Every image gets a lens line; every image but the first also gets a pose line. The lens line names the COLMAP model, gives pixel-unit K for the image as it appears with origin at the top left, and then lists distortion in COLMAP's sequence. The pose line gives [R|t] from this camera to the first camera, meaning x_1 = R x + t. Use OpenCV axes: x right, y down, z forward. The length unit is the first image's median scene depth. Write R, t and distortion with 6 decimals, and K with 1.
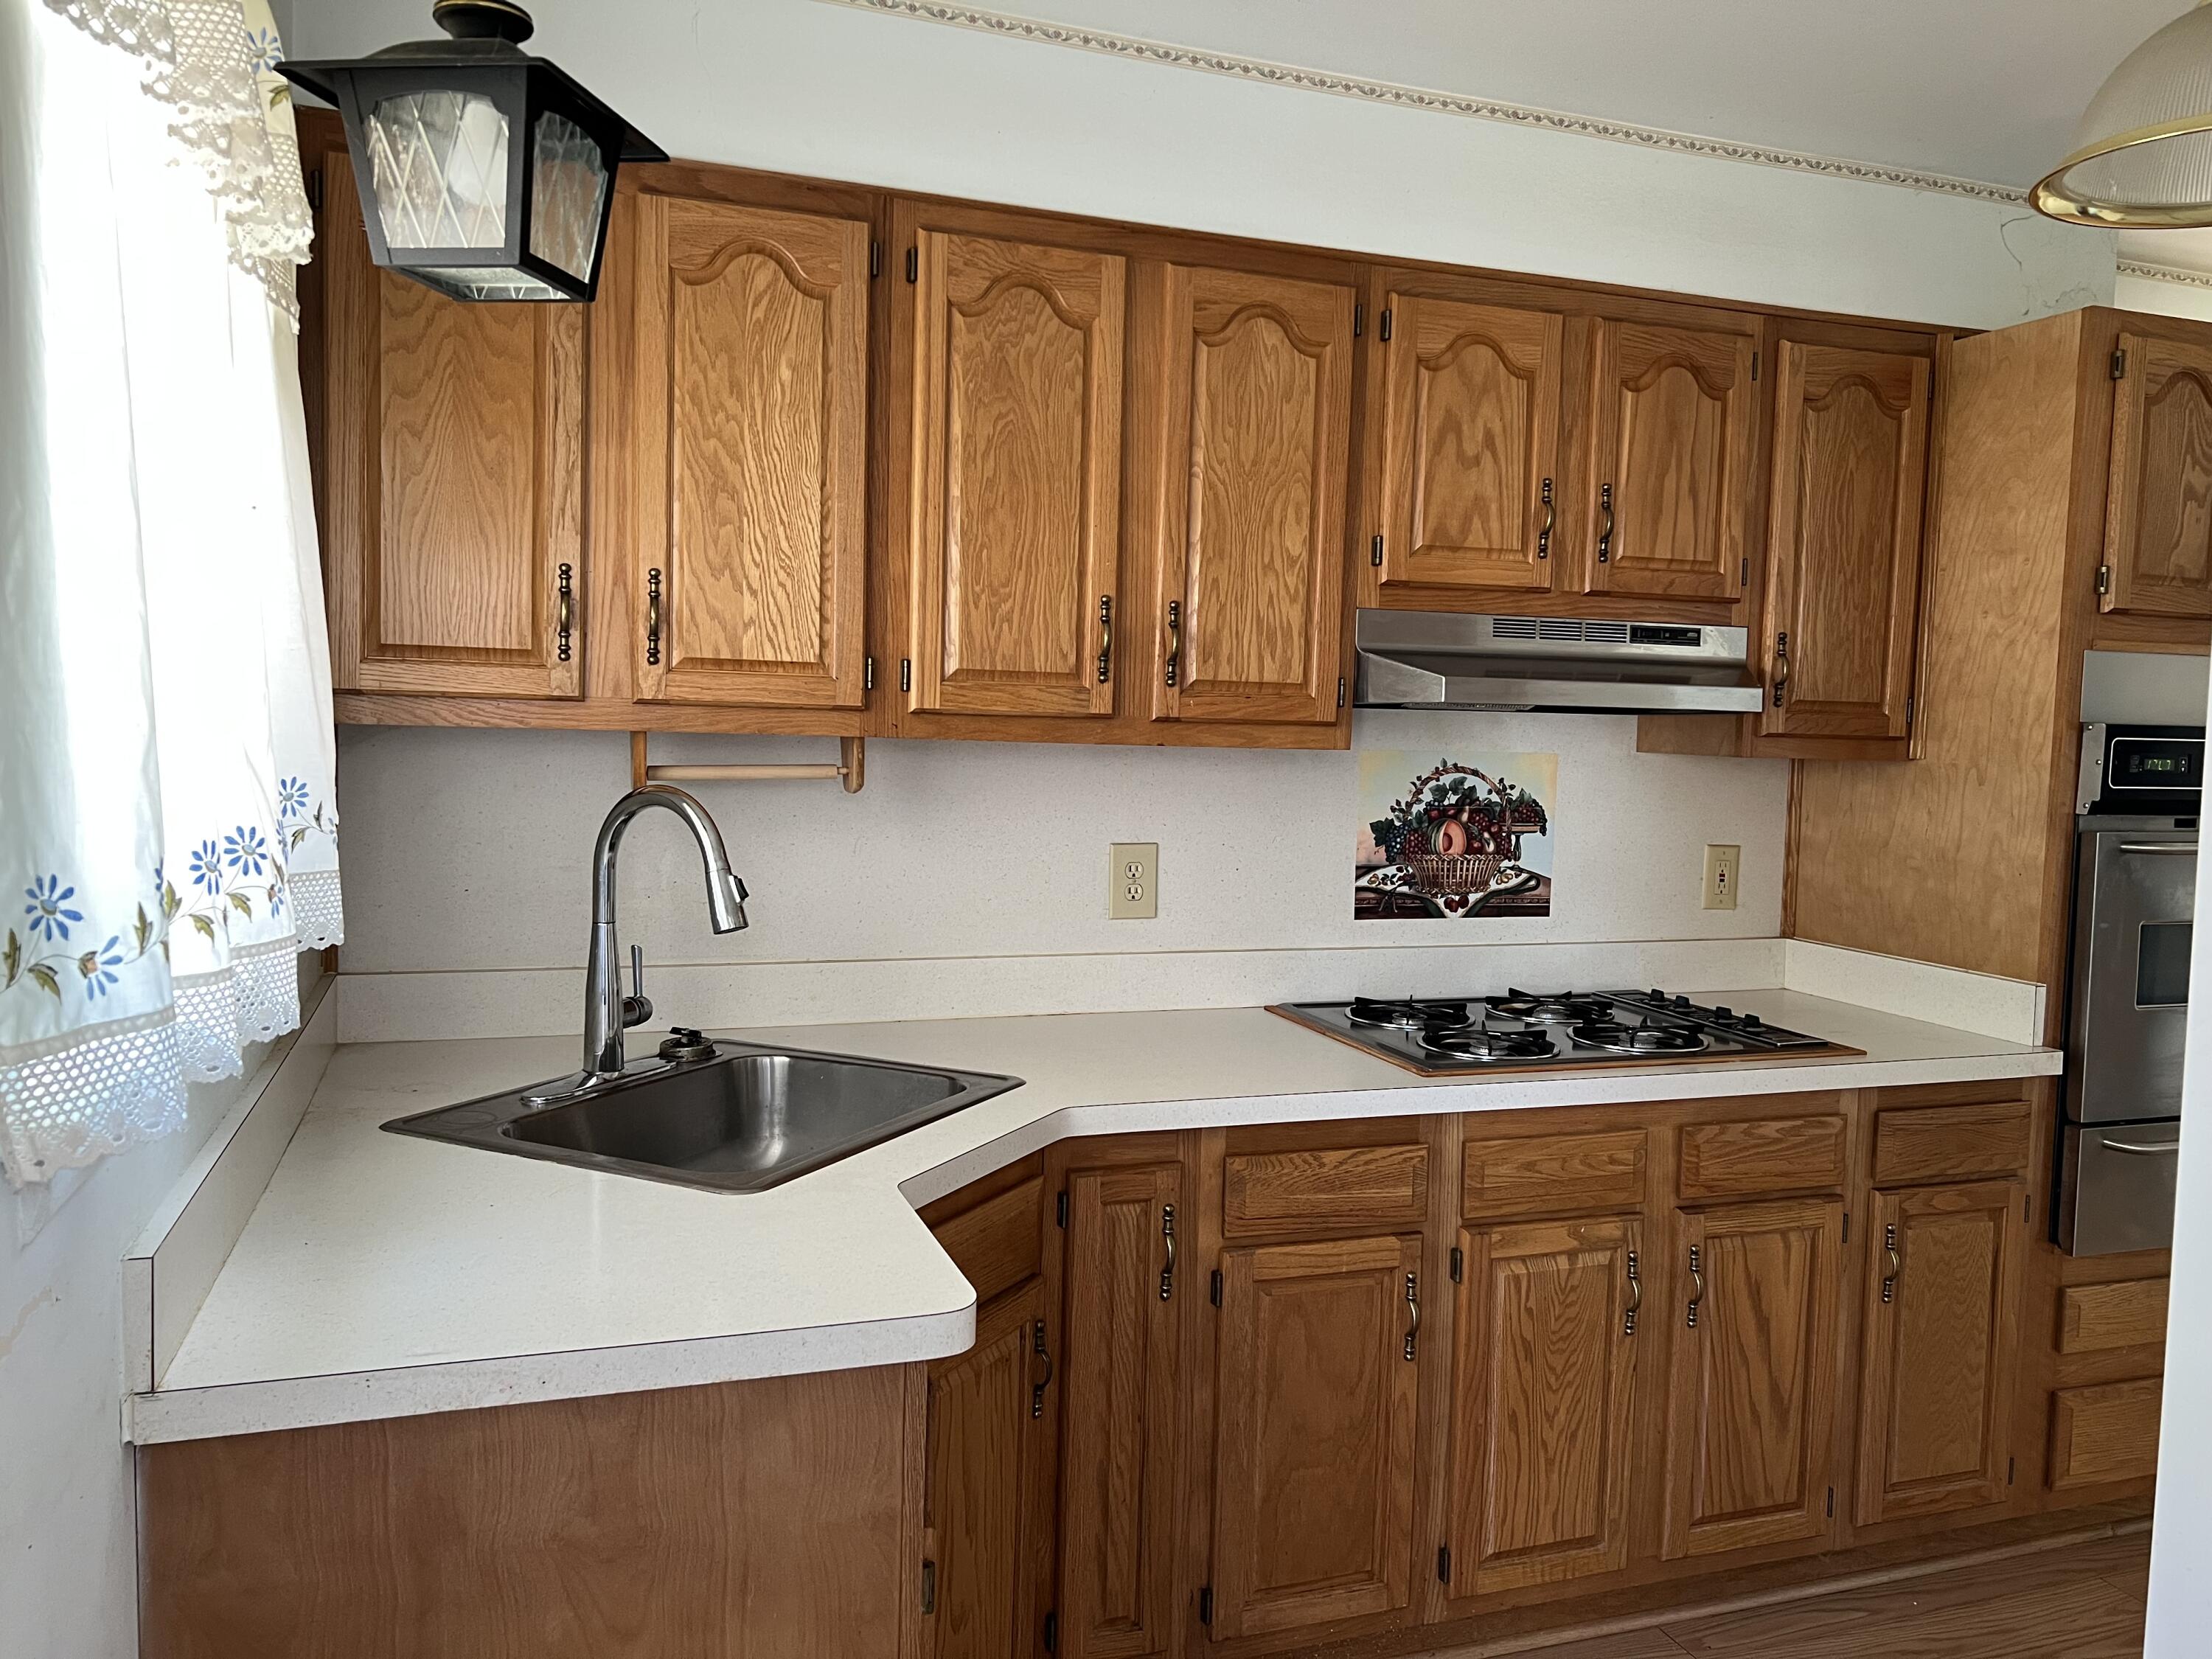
lens RADIAL K [[1663.2, 0, 1109.0], [0, 1663.2, 828.1], [0, 0, 1]] dist [0.057366, -0.069362]
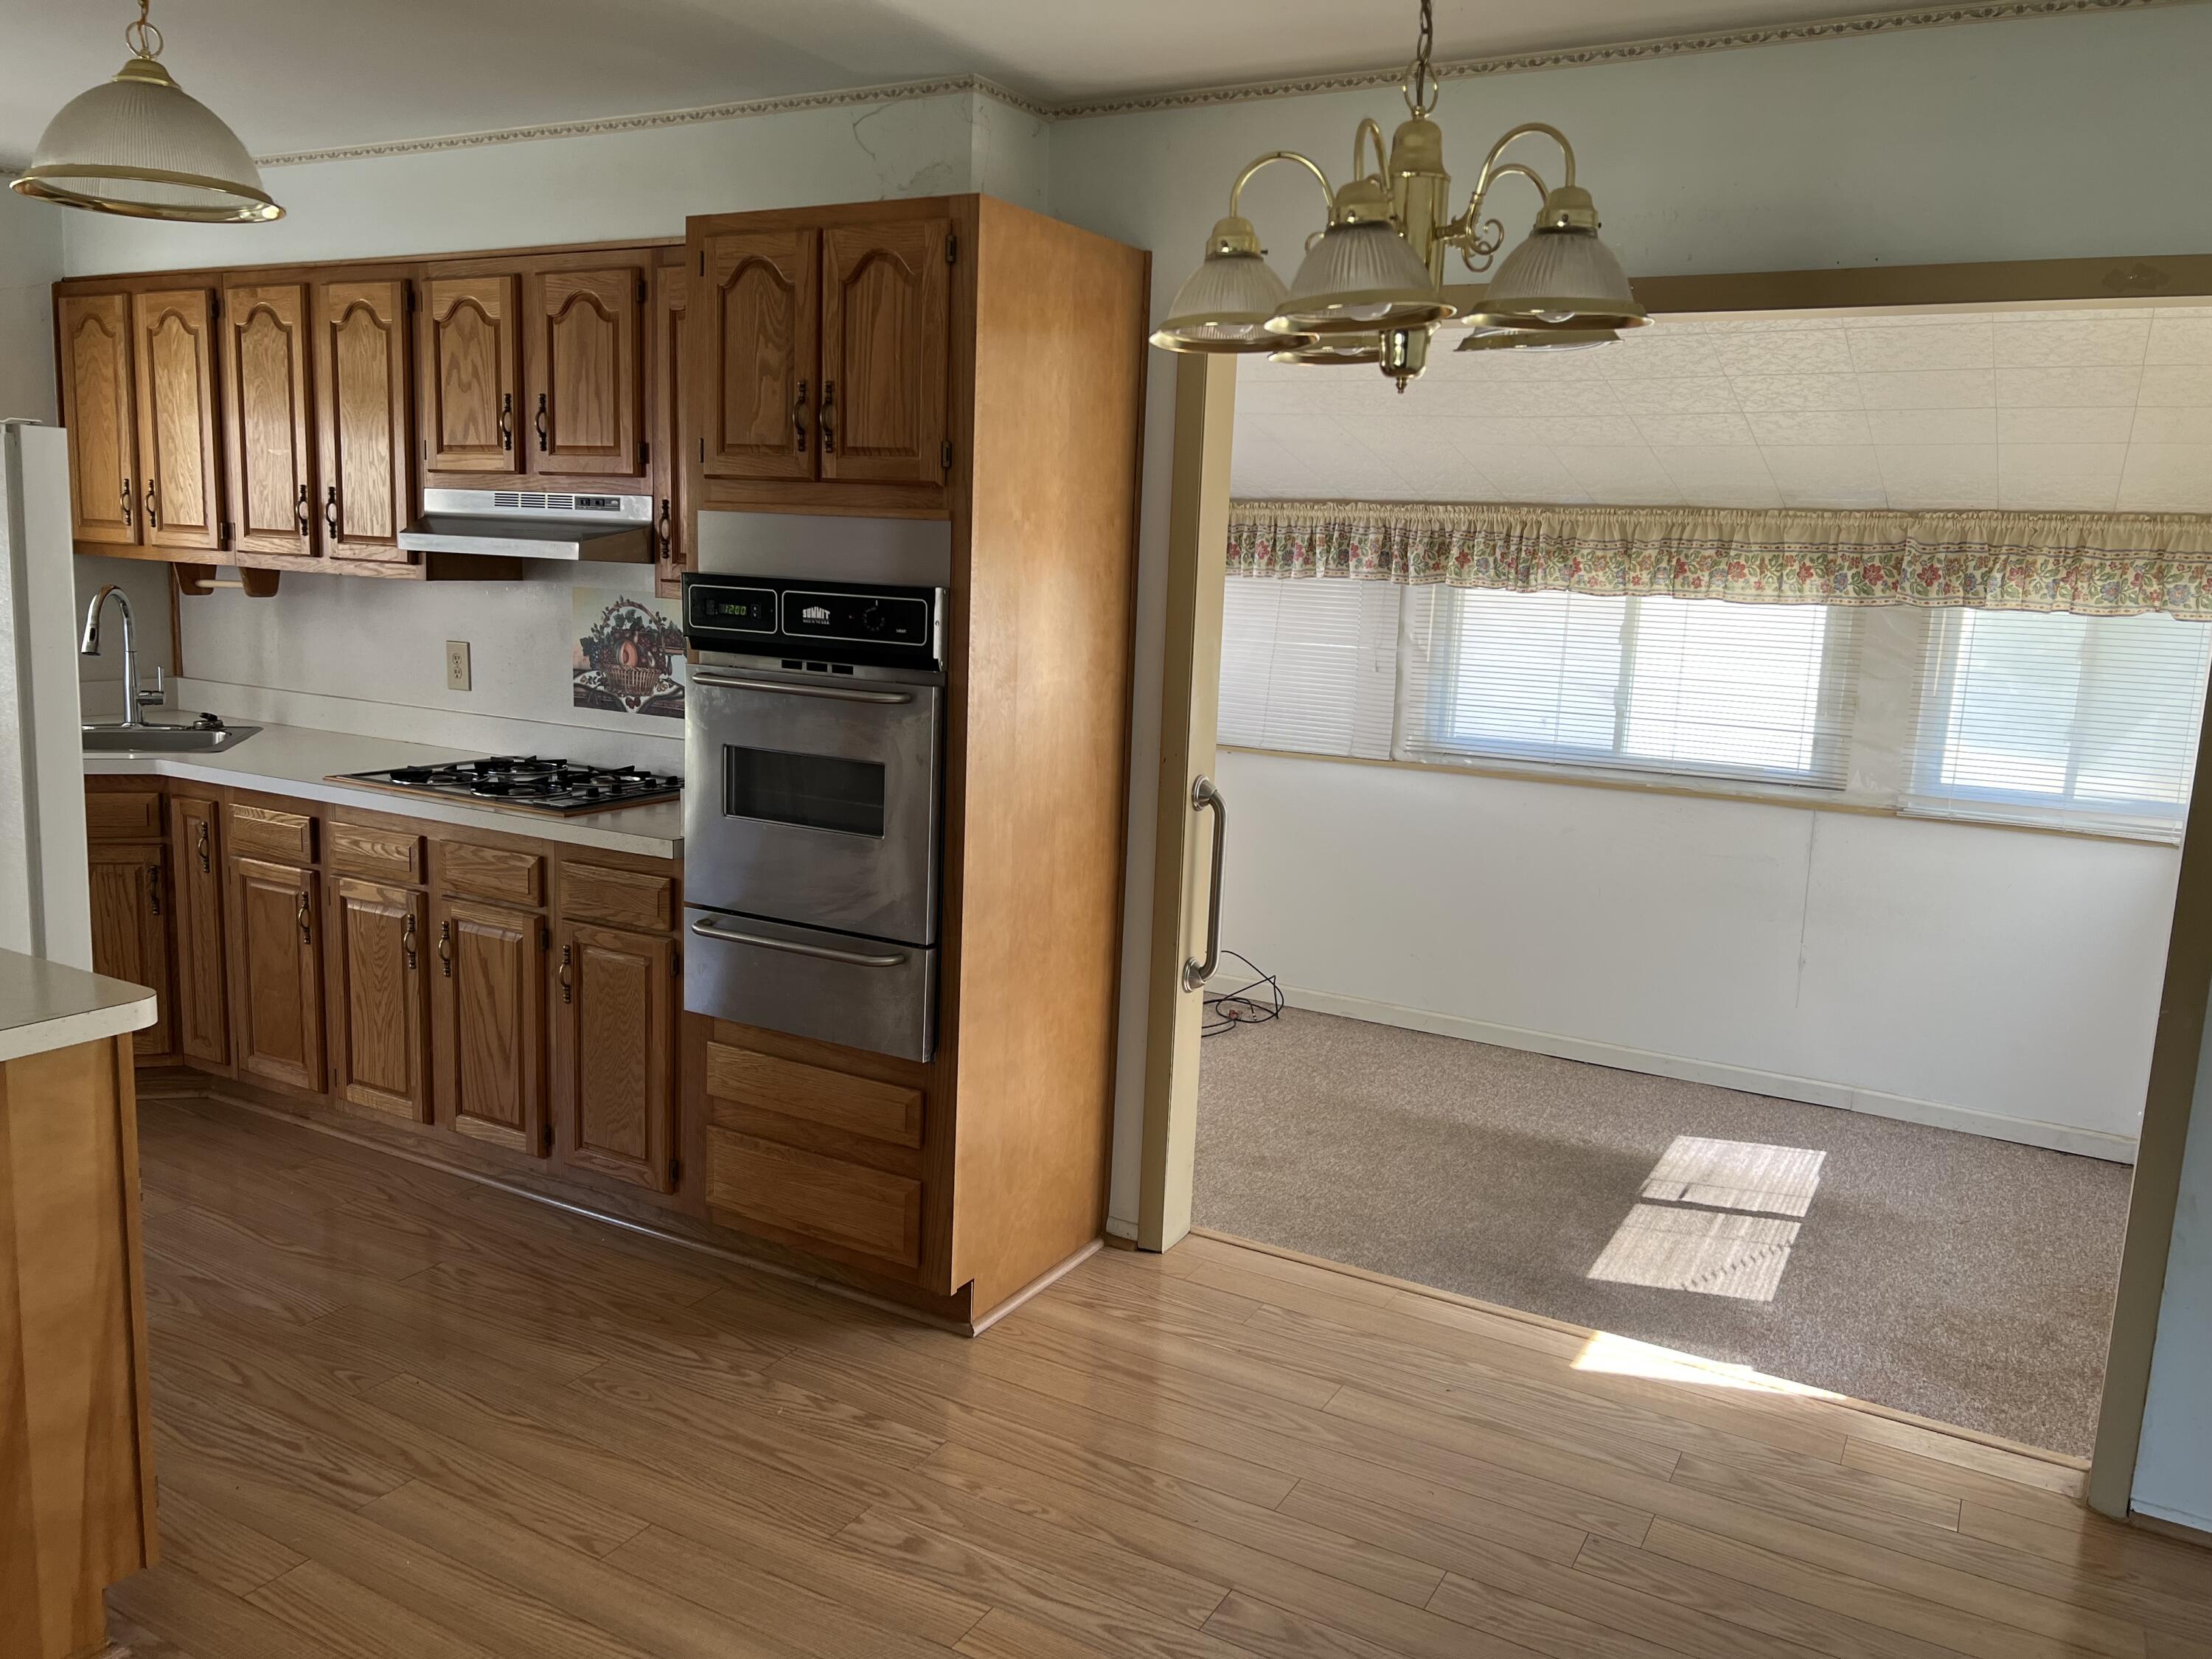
lens RADIAL K [[1663.2, 0, 1100.2], [0, 1663.2, 812.9], [0, 0, 1]] dist [0.057366, -0.069362]
pose [[0.646877, 0.120050, -0.753086, 1.540975], [-0.072498, 0.992740, 0.095980, -0.025011], [0.759140, -0.007490, 0.650884, 0.403690]]
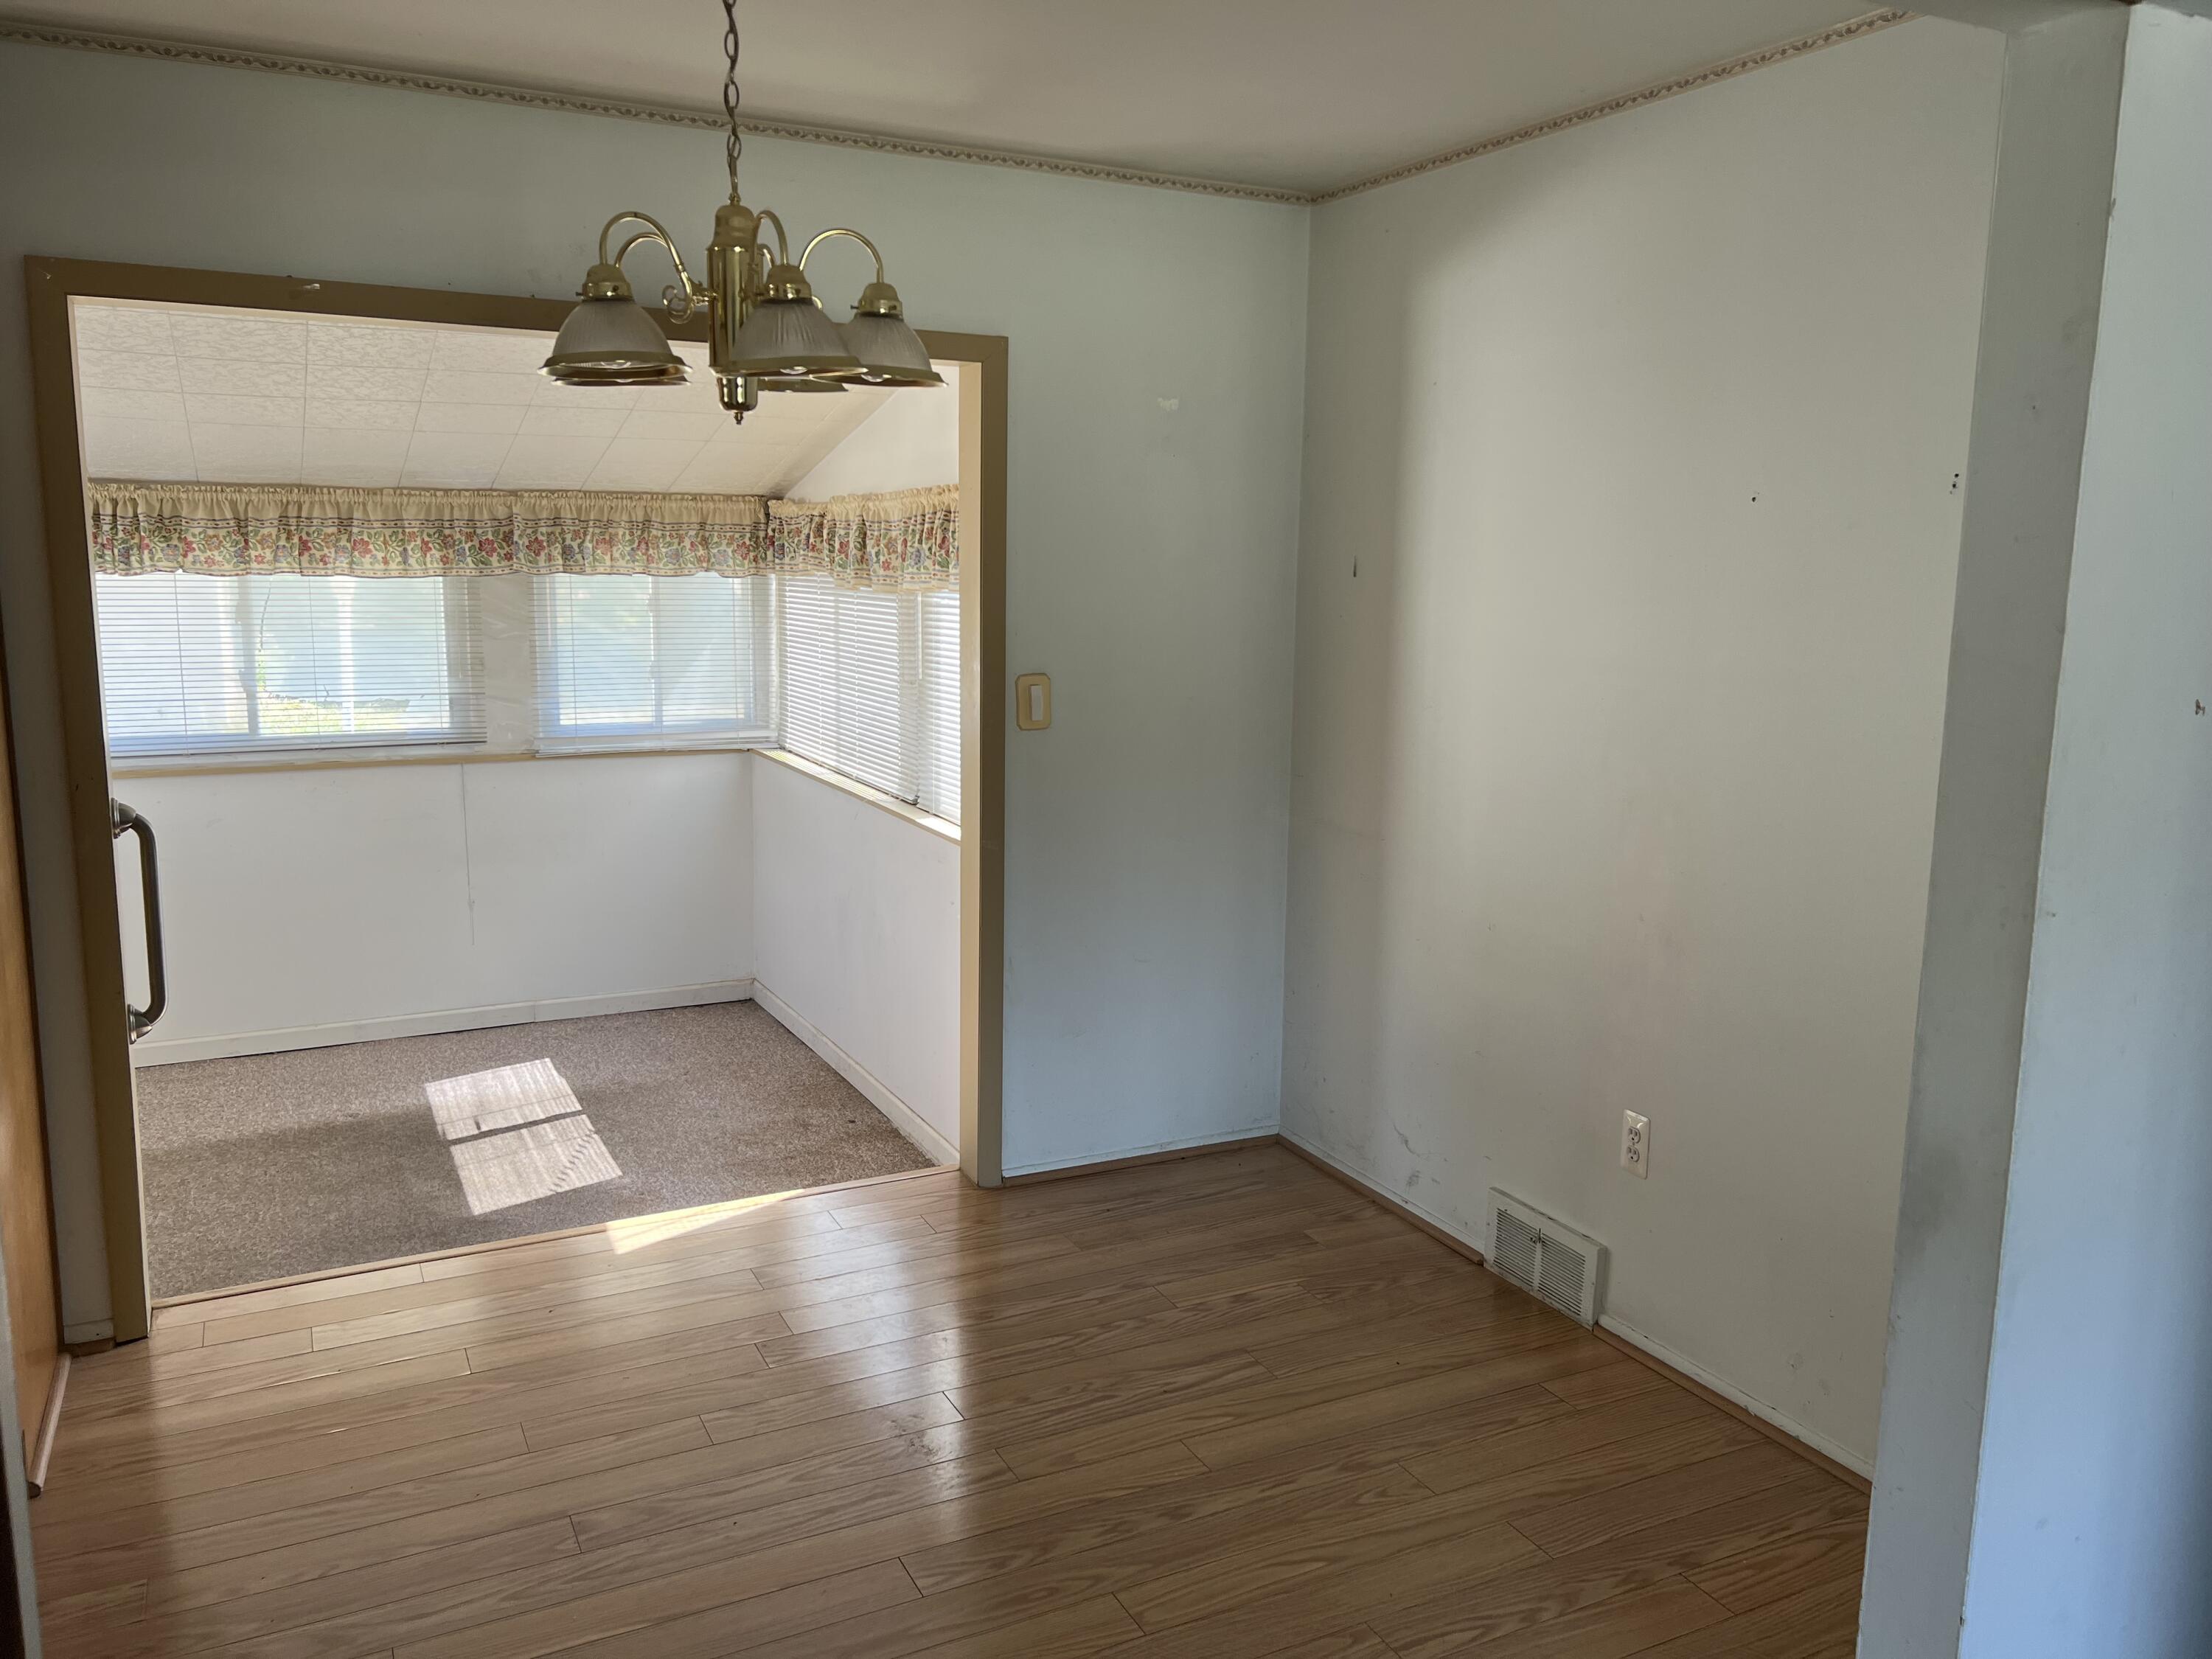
lens RADIAL K [[1663.2, 0, 1117.3], [0, 1663.2, 812.2], [0, 0, 1]] dist [0.057366, -0.069362]
pose [[0.992522, -0.033269, 0.117446, 1.199230], [0.022385, 0.995433, 0.092806, -0.019229], [-0.119998, -0.089483, 0.988733, 0.100539]]
